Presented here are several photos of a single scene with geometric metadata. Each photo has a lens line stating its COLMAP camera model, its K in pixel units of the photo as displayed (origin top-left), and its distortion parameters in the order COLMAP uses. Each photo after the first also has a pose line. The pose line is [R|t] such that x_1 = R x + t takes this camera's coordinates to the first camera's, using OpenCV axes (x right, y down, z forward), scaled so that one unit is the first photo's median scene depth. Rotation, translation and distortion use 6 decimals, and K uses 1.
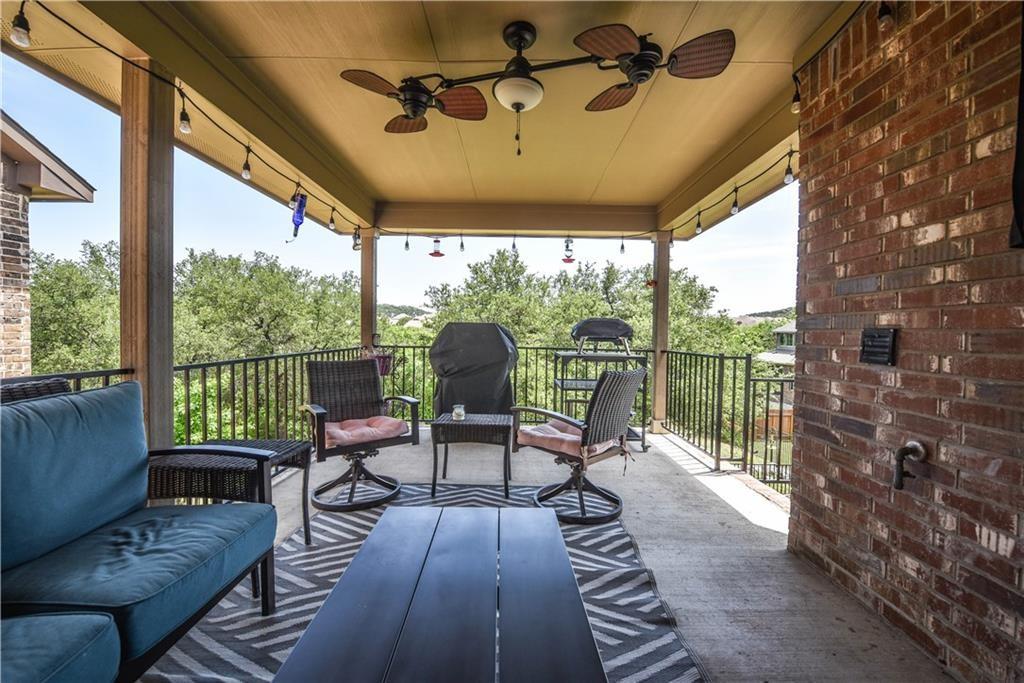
lens RADIAL K [[408.3, 0, 516.6], [0, 408.3, 340.3], [0, 0, 1]] dist [-0.015173, -0.002870]
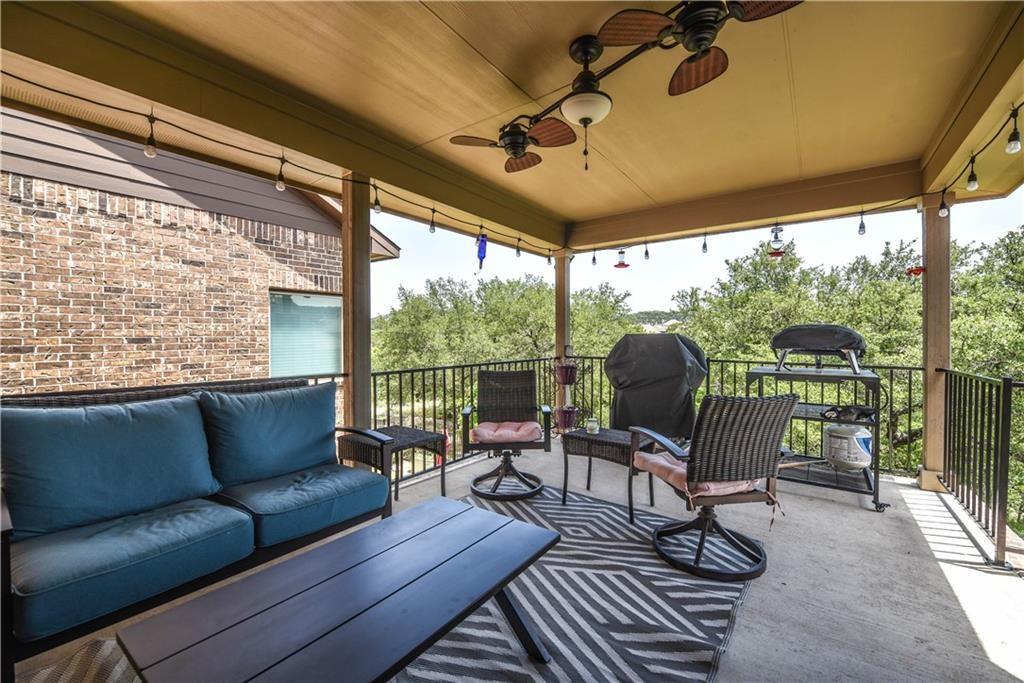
lens RADIAL K [[408.3, 0, 516.6], [0, 408.3, 340.3], [0, 0, 1]] dist [-0.015173, -0.002870]
pose [[0.801557, -0.011373, -0.597810, 0.324693], [0.001570, 0.999856, -0.016918, -0.019125], [0.597916, 0.012622, 0.801460, 0.081658]]
